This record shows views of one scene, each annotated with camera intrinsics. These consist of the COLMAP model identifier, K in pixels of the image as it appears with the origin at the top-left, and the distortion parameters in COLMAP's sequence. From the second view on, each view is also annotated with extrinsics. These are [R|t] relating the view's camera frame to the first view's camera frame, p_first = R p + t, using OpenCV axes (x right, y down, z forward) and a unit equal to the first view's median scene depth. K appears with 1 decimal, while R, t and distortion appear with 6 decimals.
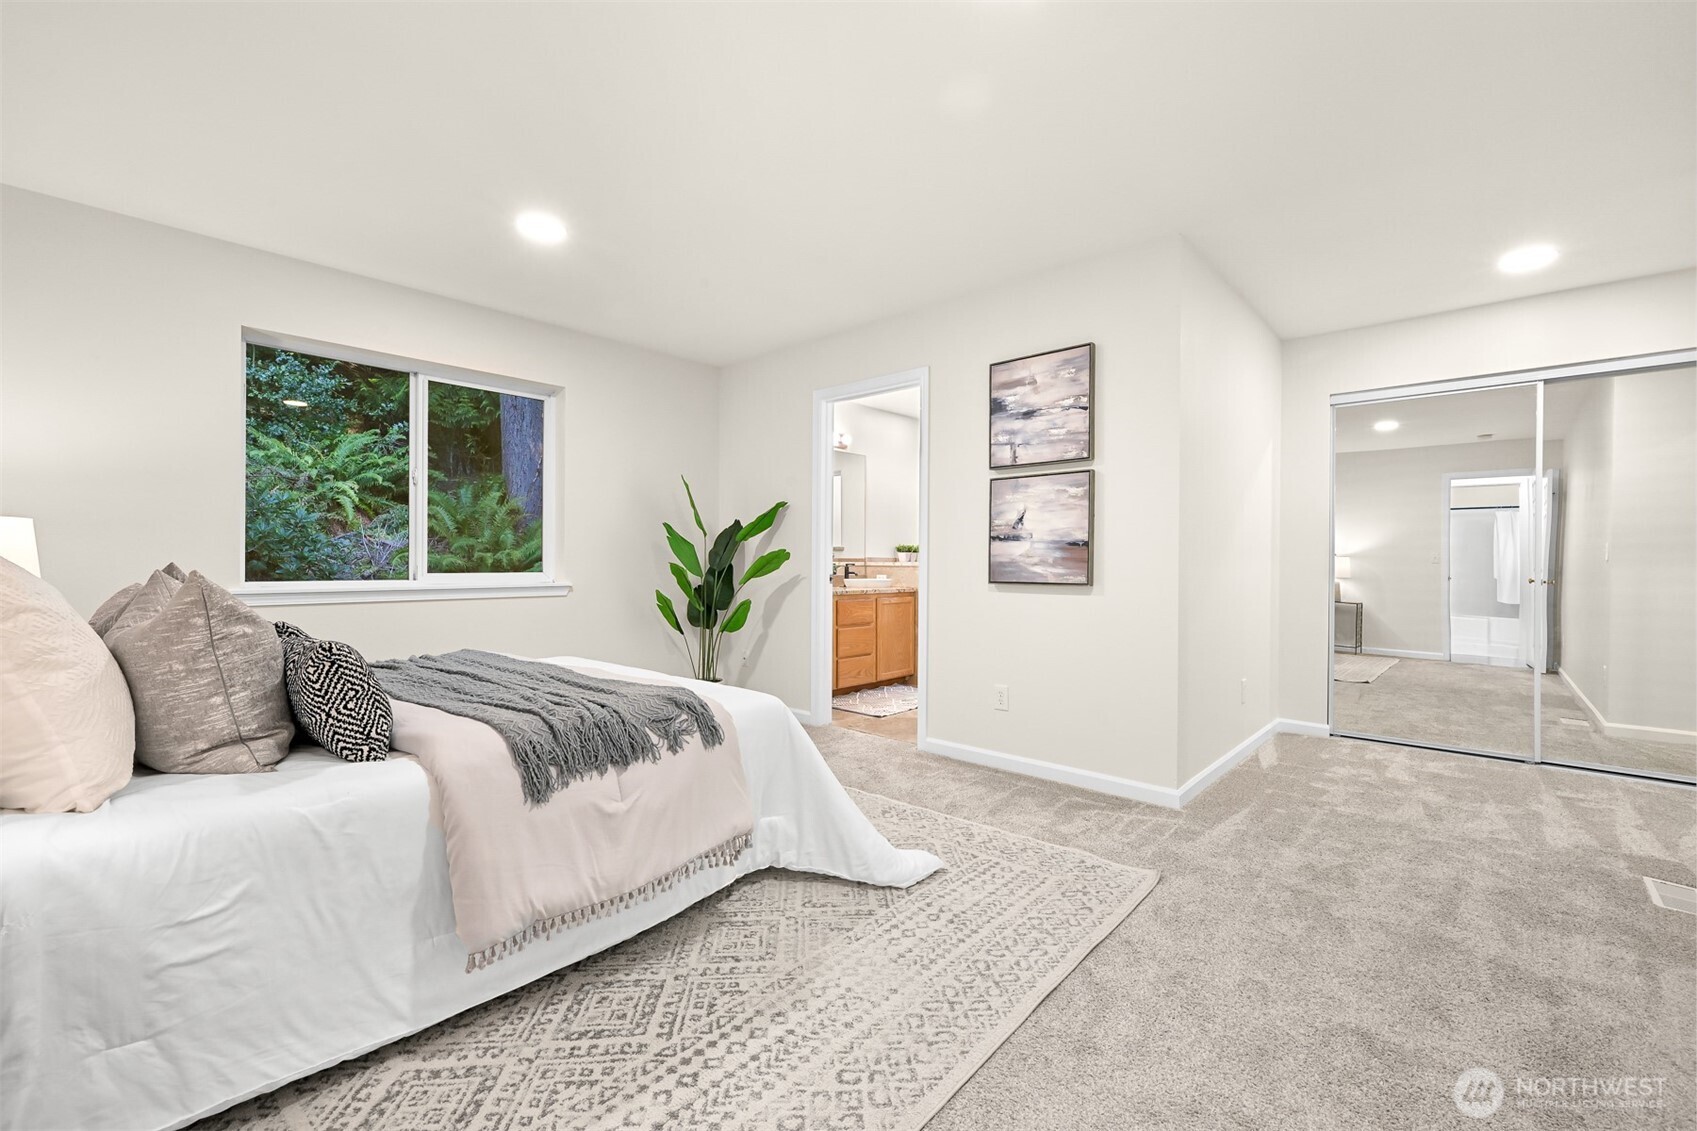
lens RADIAL K [[704.0, 0, 840.1], [0, 704.0, 559.3], [0, 0, 1]] dist [-0.001658, 0.002611]
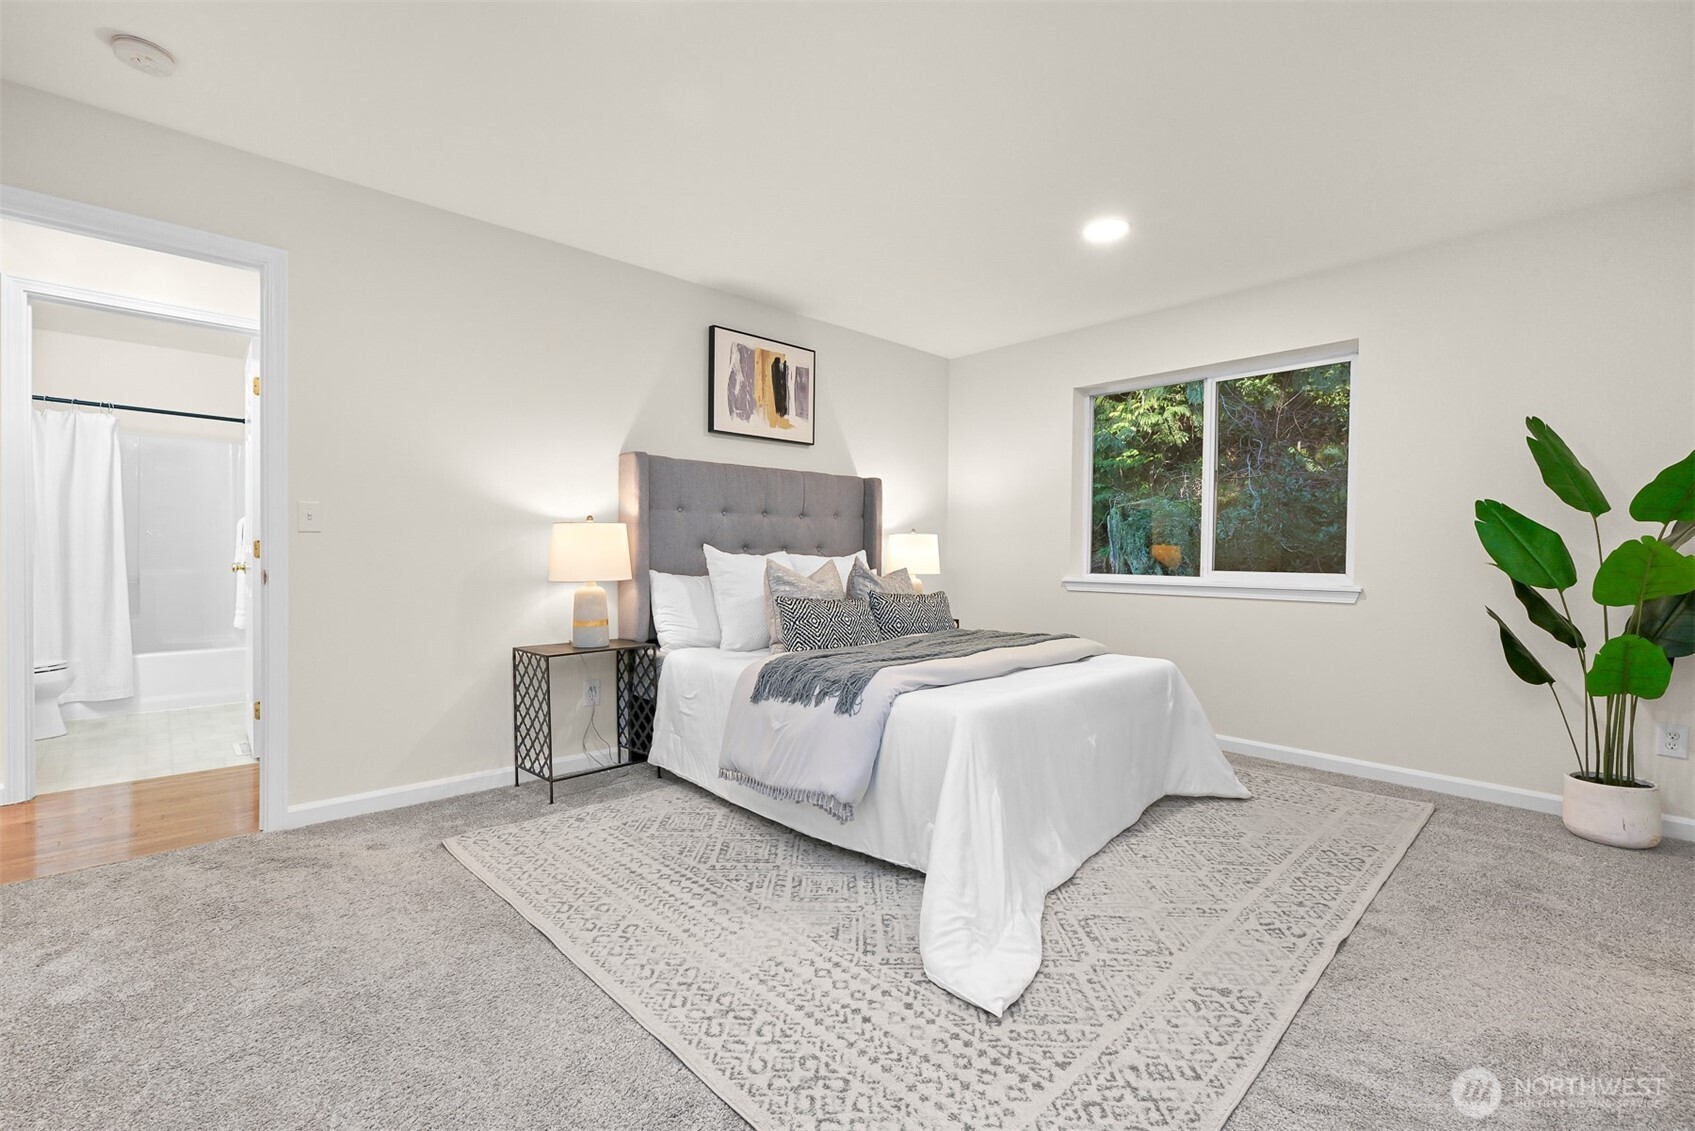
lens RADIAL K [[703.1, 0, 836.3], [0, 703.1, 565.6], [0, 0, 1]] dist [-0.001658, 0.002611]
pose [[-0.053971, 0.012087, -0.998469, 1.020384], [-0.007037, 0.999897, 0.012485, 0.007949], [0.998518, 0.007700, -0.053880, 1.112675]]
